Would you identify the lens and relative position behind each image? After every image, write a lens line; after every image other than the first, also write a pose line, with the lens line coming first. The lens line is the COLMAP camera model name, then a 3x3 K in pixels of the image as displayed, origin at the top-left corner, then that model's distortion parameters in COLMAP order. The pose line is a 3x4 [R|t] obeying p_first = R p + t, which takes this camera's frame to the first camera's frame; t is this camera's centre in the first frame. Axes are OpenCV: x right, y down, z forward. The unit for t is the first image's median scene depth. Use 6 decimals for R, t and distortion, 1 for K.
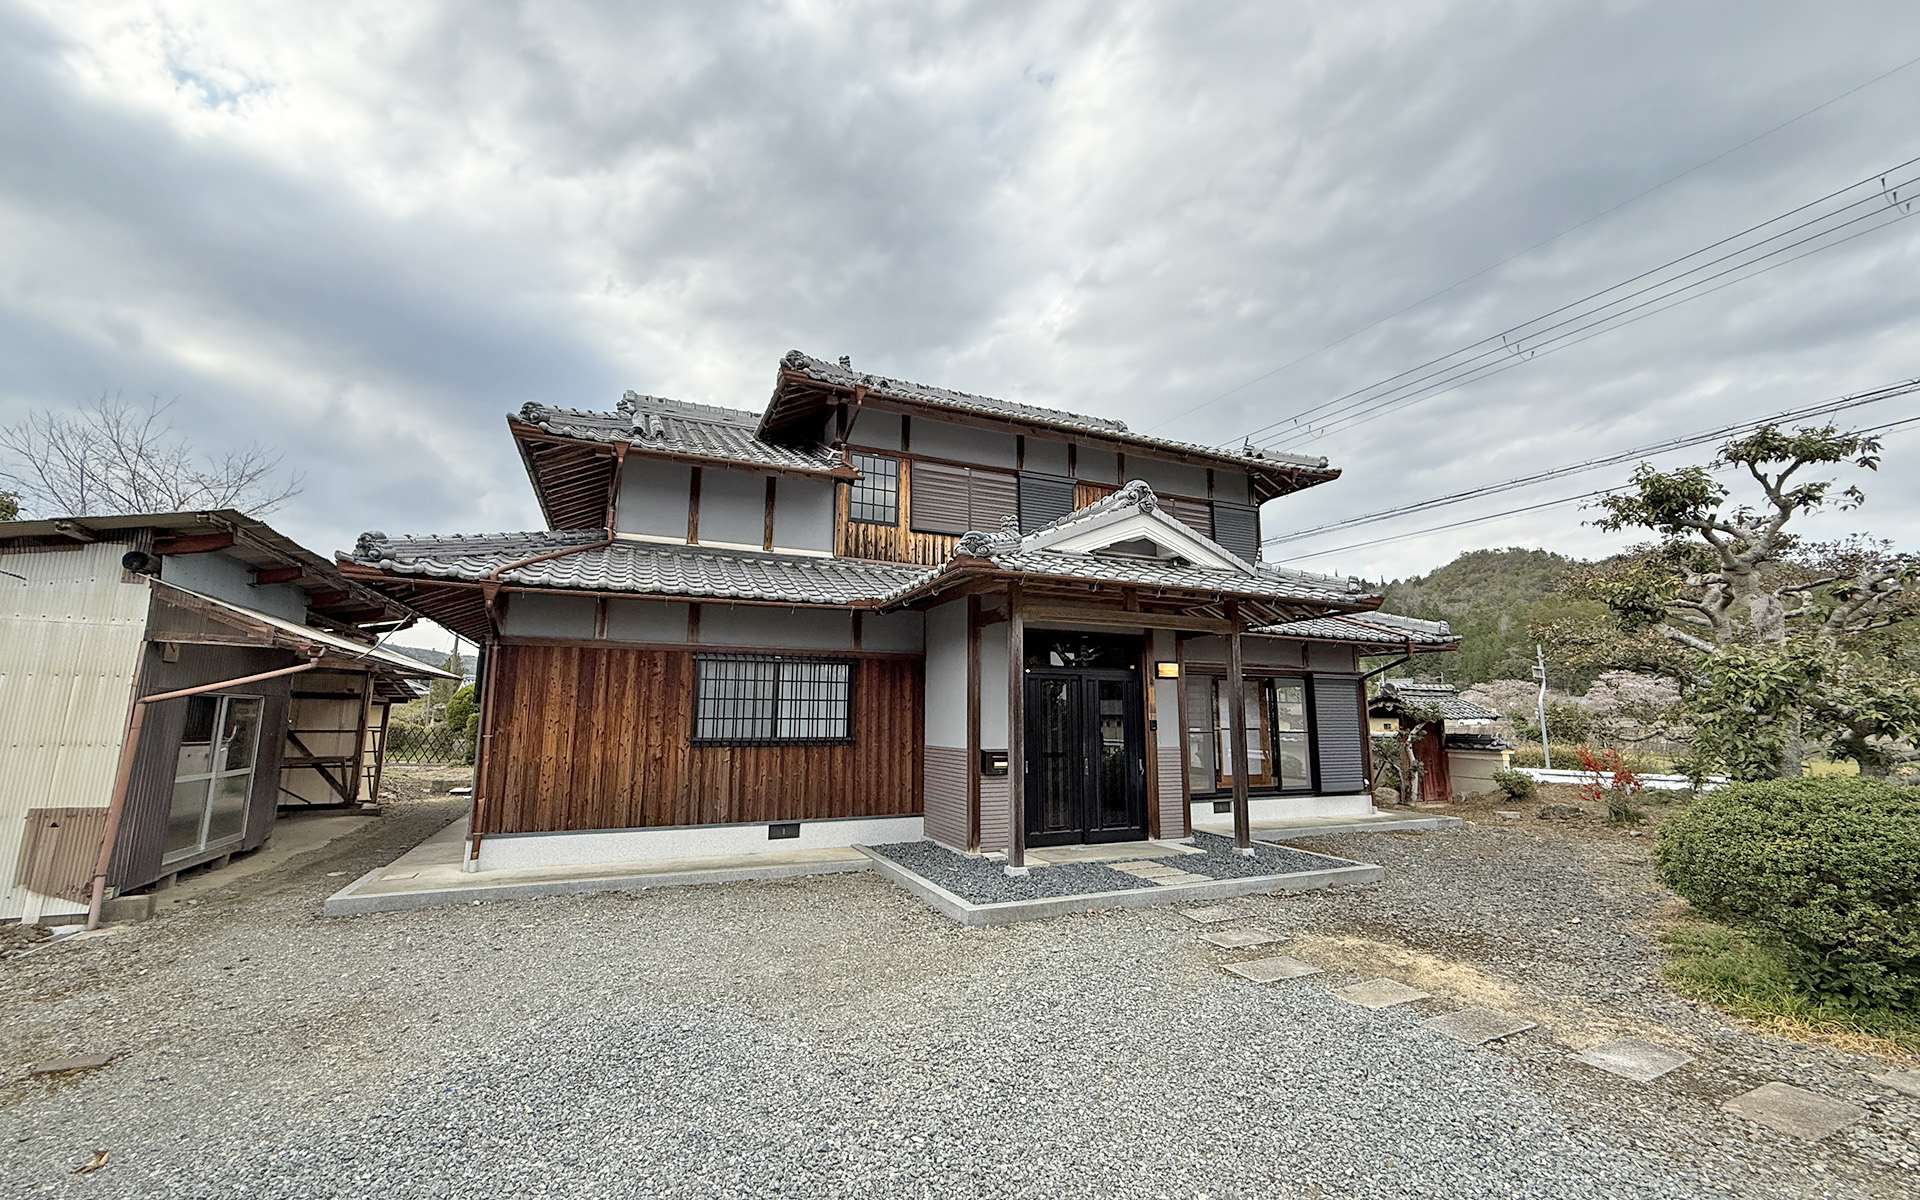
lens RADIAL K [[776.9, 0, 960.0], [0, 776.9, 600.0], [0, 0, 1]] dist [0.000717, 0.000139]
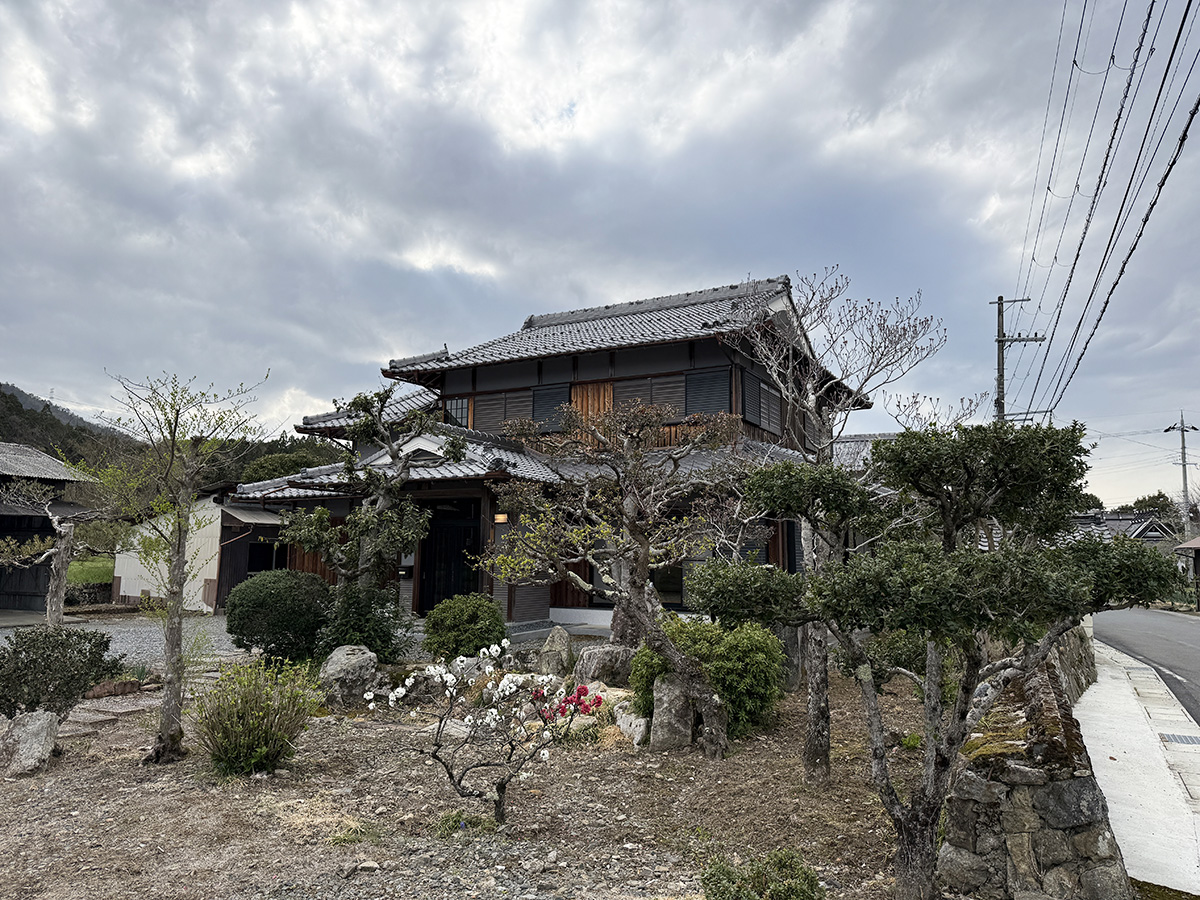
lens RADIAL K [[871.9, 0, 600.0], [0, 871.9, 450.0], [0, 0, 1]] dist [0.099197, -0.071337]
pose [[0.622347, -0.108163, -0.775232, 1.558920], [0.130040, 0.990930, -0.033863, 0.039728], [0.771864, -0.079737, 0.630768, -0.018950]]
